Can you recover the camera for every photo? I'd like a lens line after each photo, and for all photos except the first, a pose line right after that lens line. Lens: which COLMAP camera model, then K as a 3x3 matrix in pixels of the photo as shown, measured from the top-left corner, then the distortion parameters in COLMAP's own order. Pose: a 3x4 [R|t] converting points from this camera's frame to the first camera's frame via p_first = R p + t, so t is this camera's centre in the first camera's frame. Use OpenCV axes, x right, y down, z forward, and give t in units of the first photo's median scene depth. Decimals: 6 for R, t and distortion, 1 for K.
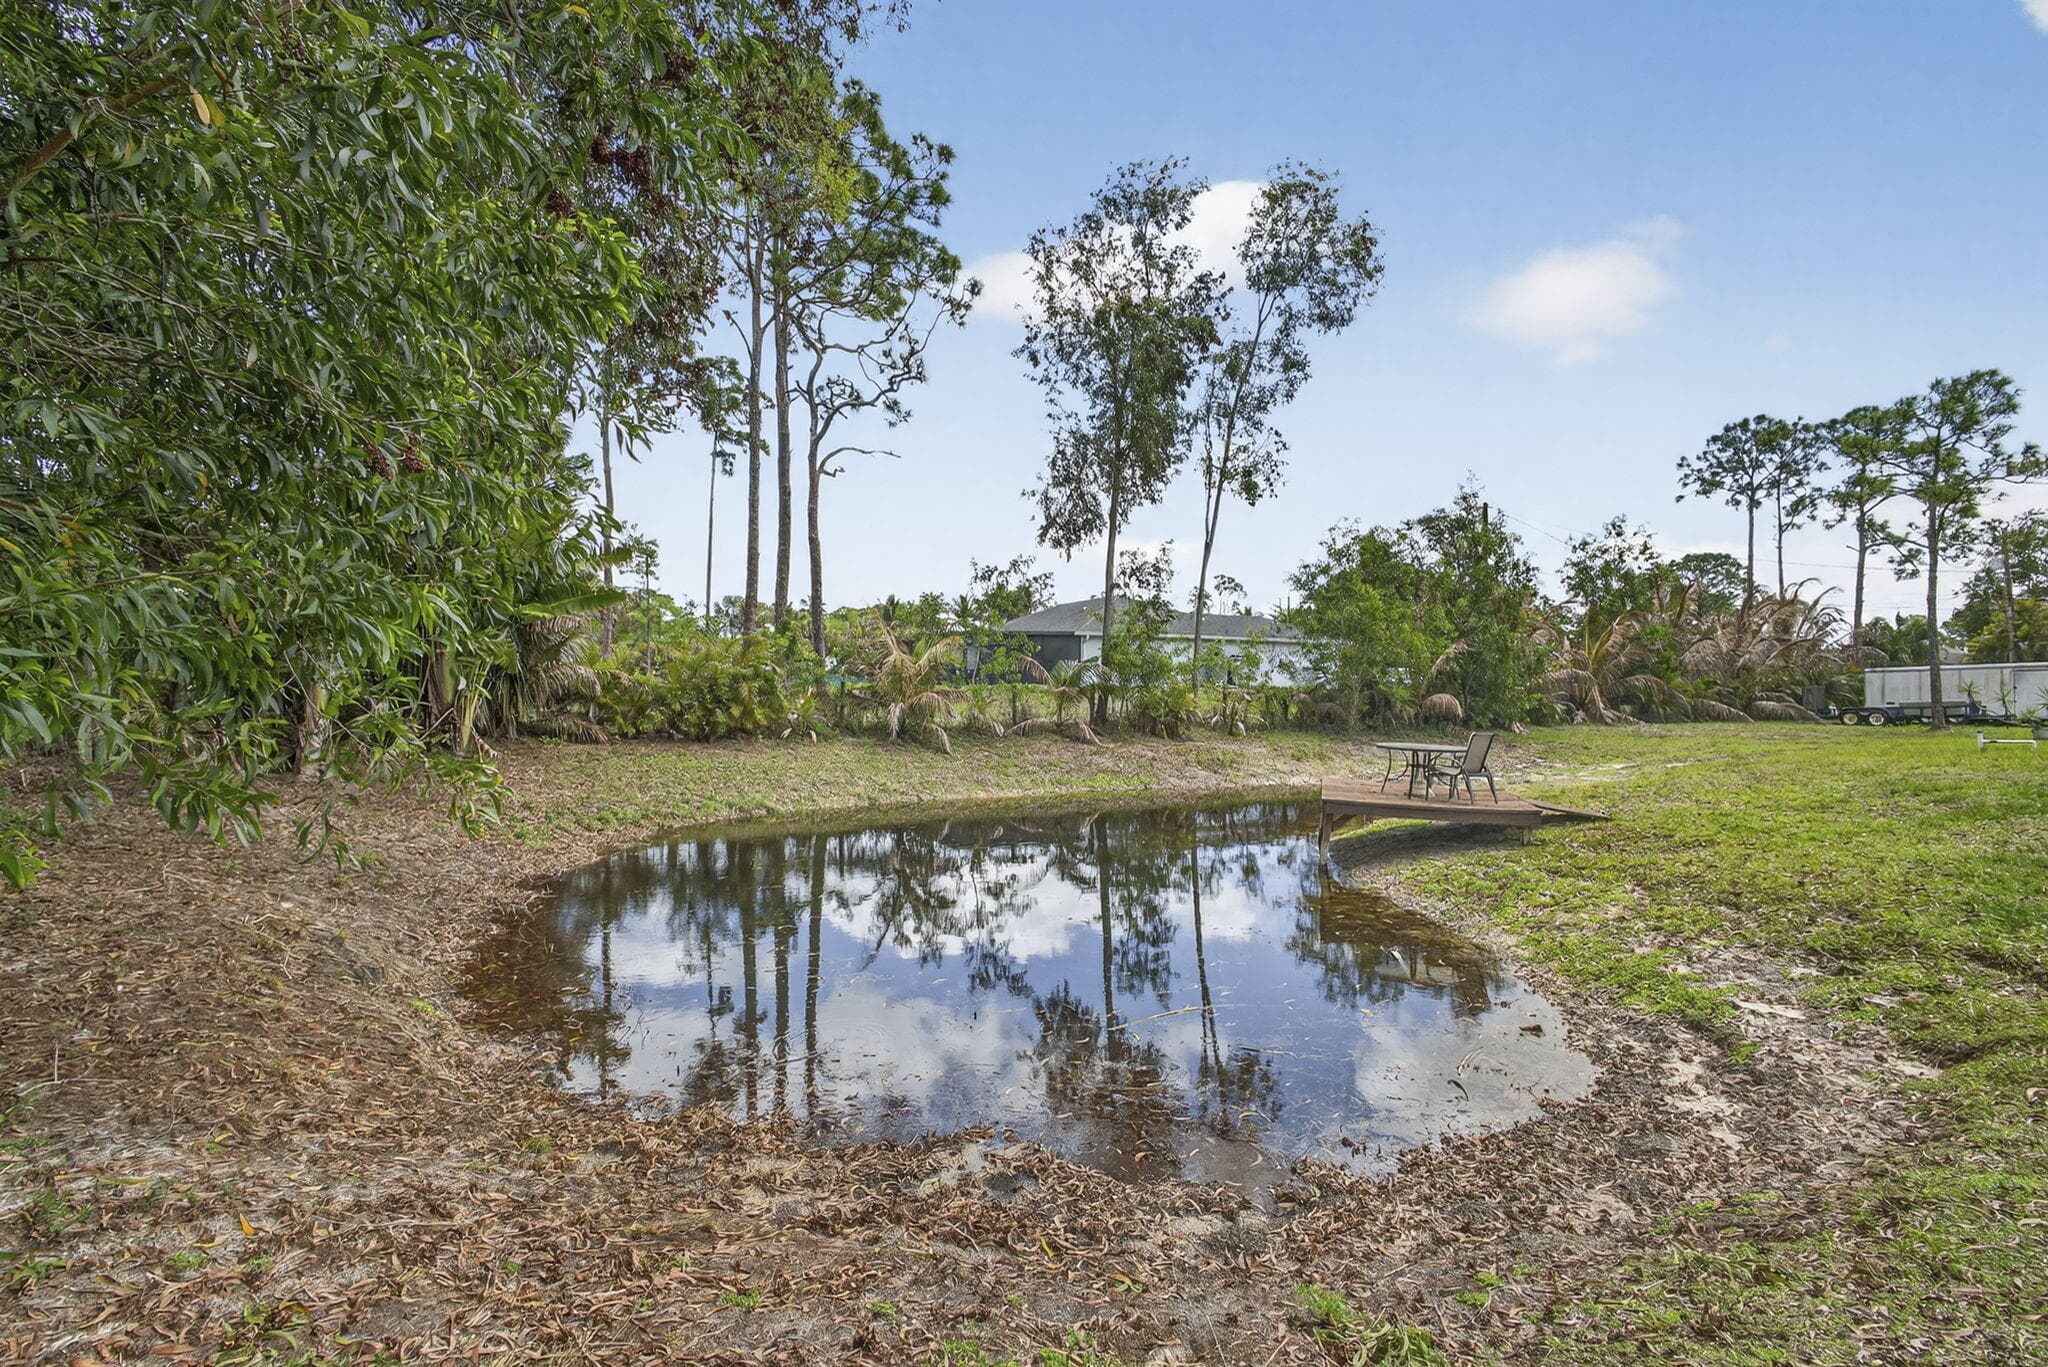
lens RADIAL K [[934.4, 0, 1033.3], [0, 934.4, 687.7], [0, 0, 1]] dist [-0.001228, -0.000133]
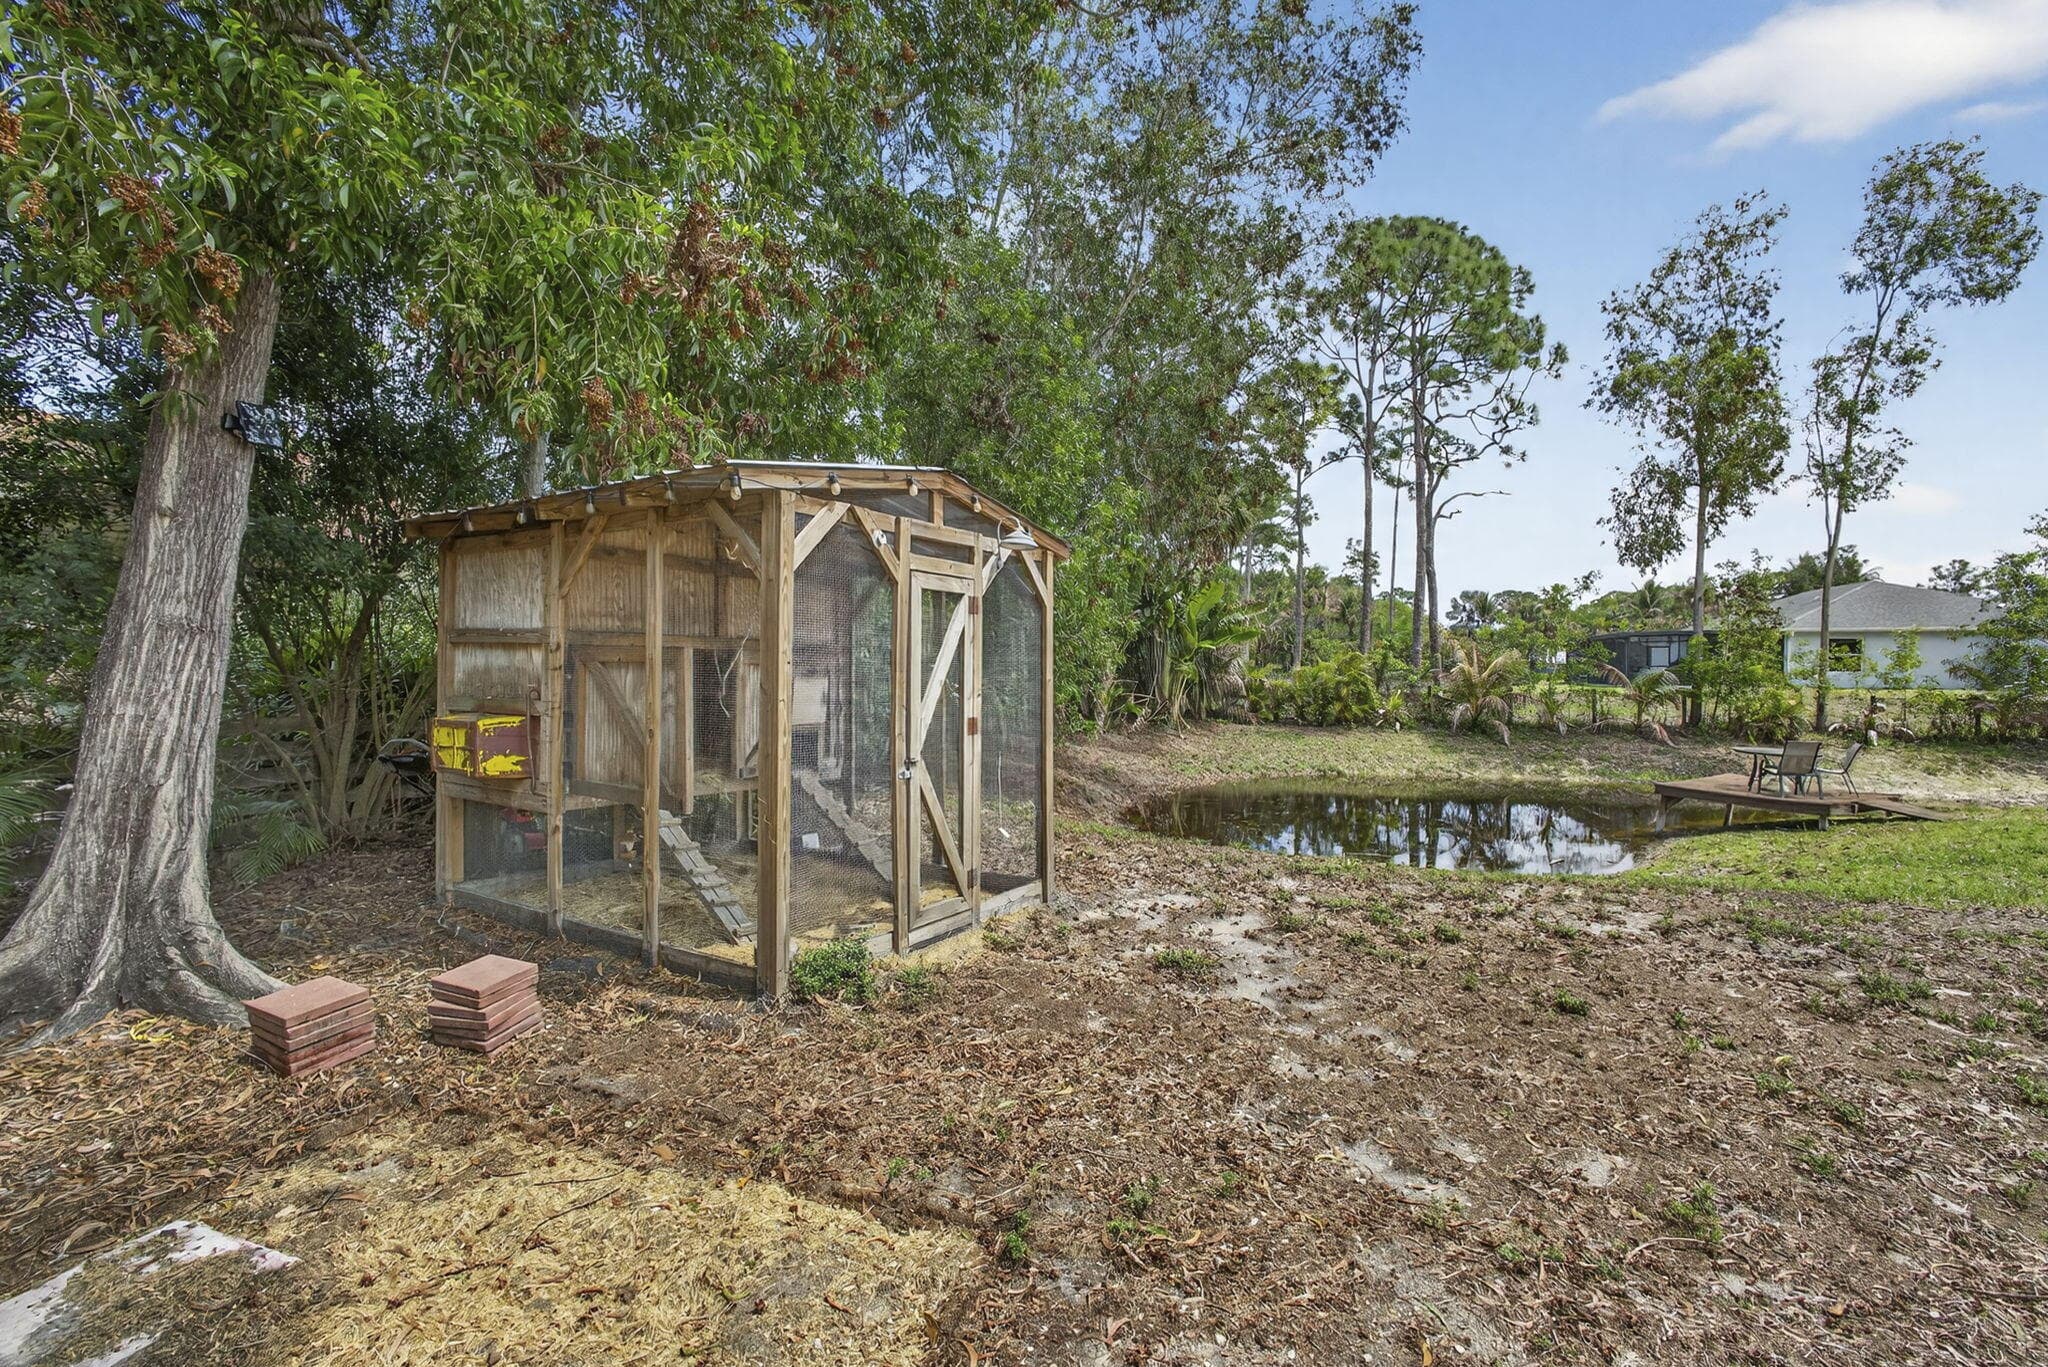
lens RADIAL K [[934.4, 0, 1040.0], [0, 934.4, 672.2], [0, 0, 1]] dist [-0.001228, -0.000133]
pose [[0.704814, 0.000580, -0.709392, 0.336095], [-0.004795, 0.999981, -0.003947, -0.017230], [0.709376, 0.006184, 0.704803, -0.306800]]
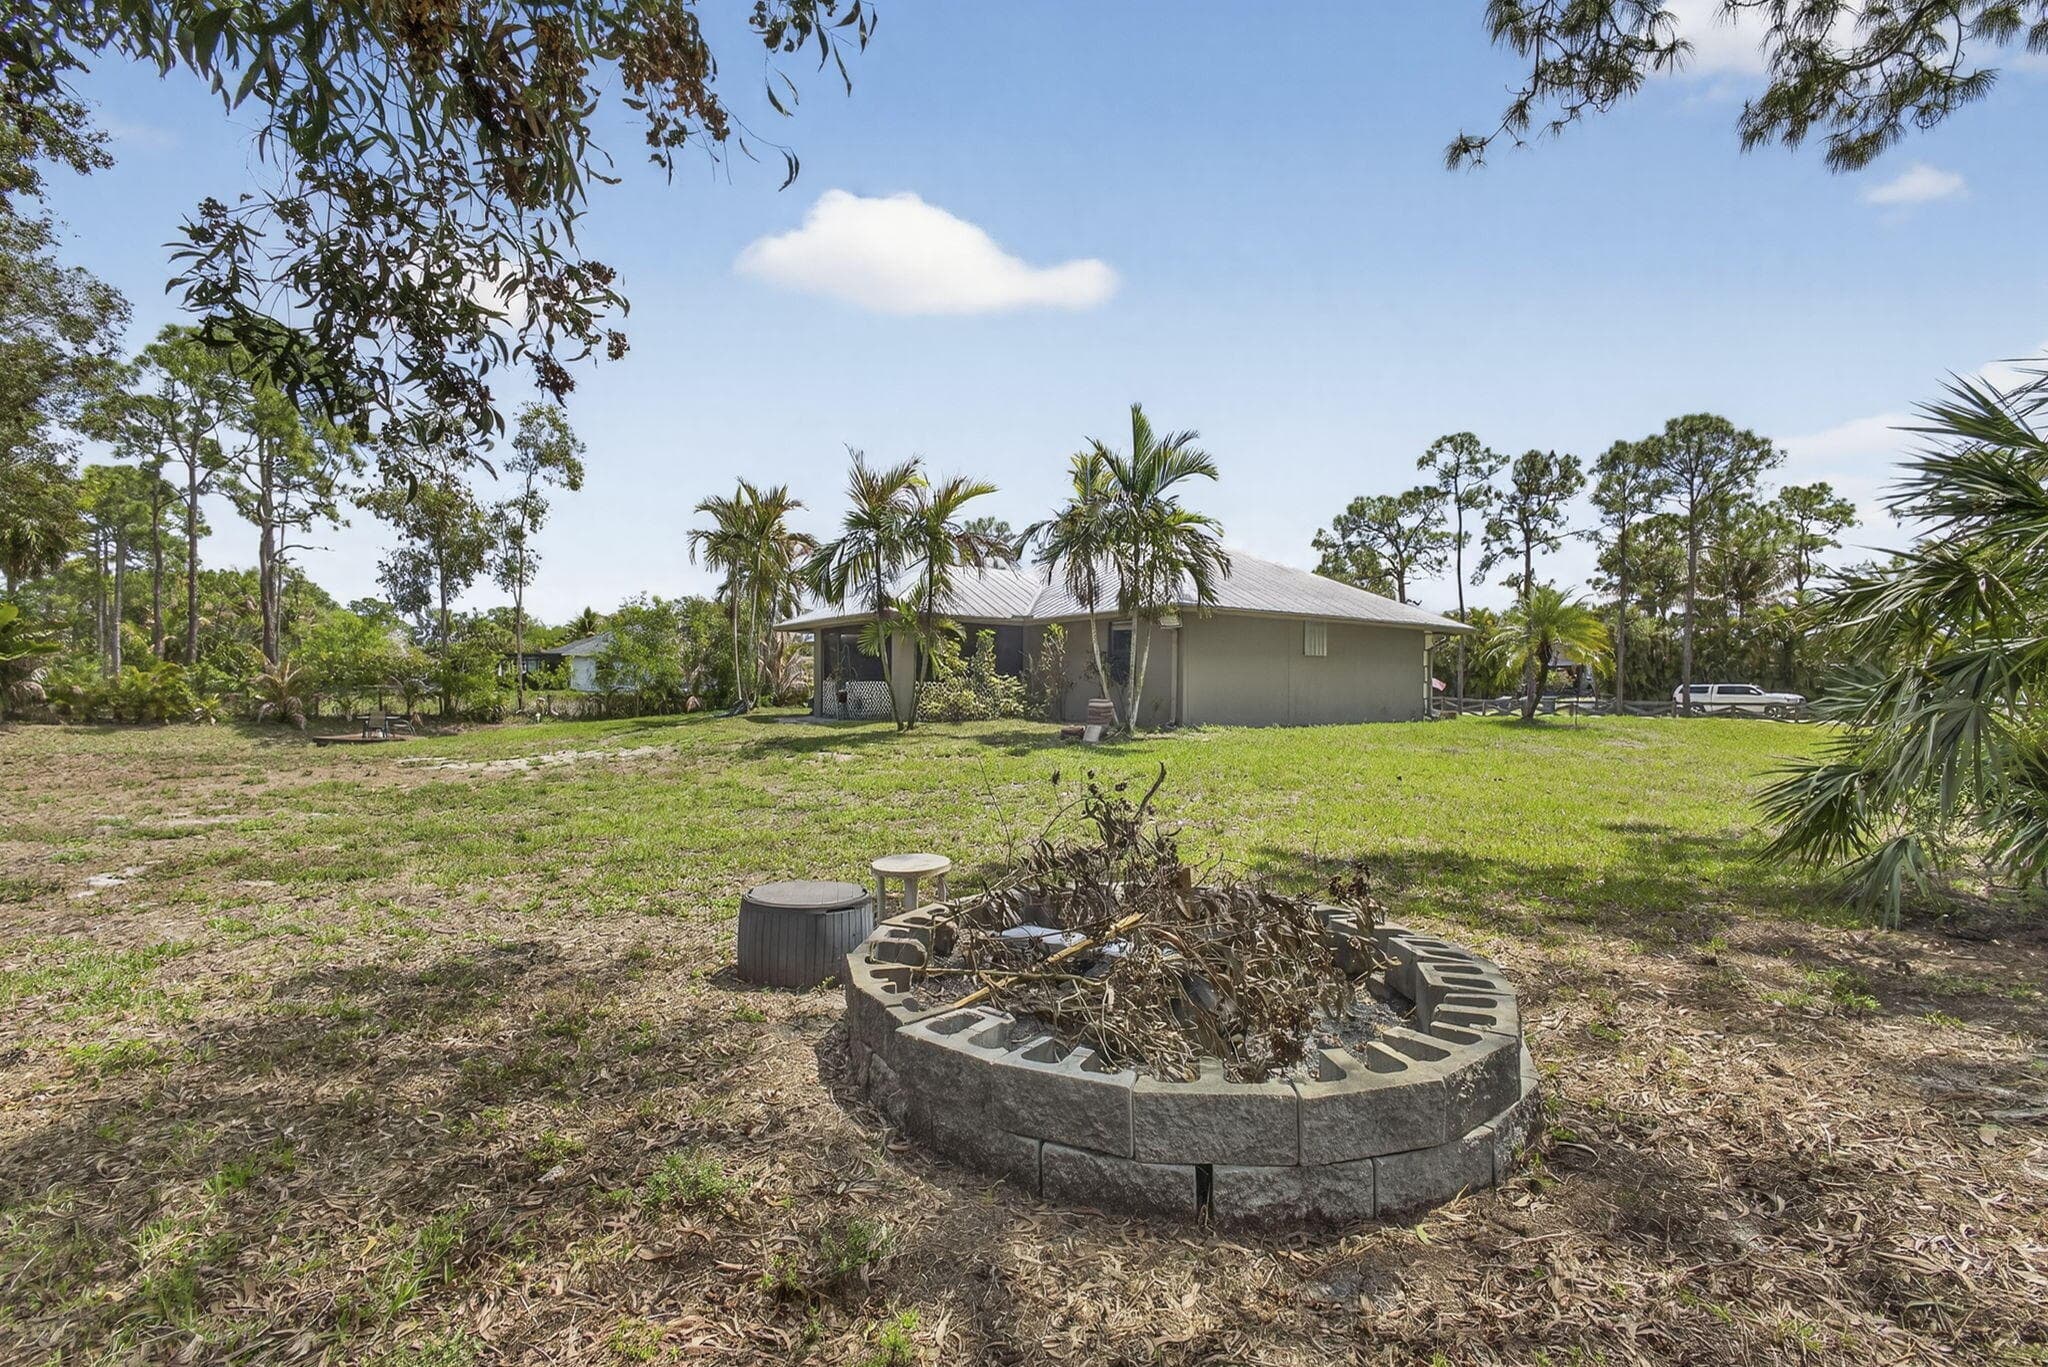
lens RADIAL K [[934.4, 0, 1030.6], [0, 934.4, 678.7], [0, 0, 1]] dist [-0.001228, -0.000133]
pose [[0.989592, -0.000509, 0.143904, 0.992262], [0.001618, 0.999970, -0.007591, -0.012784], [-0.143896, 0.007745, 0.989563, -0.944370]]
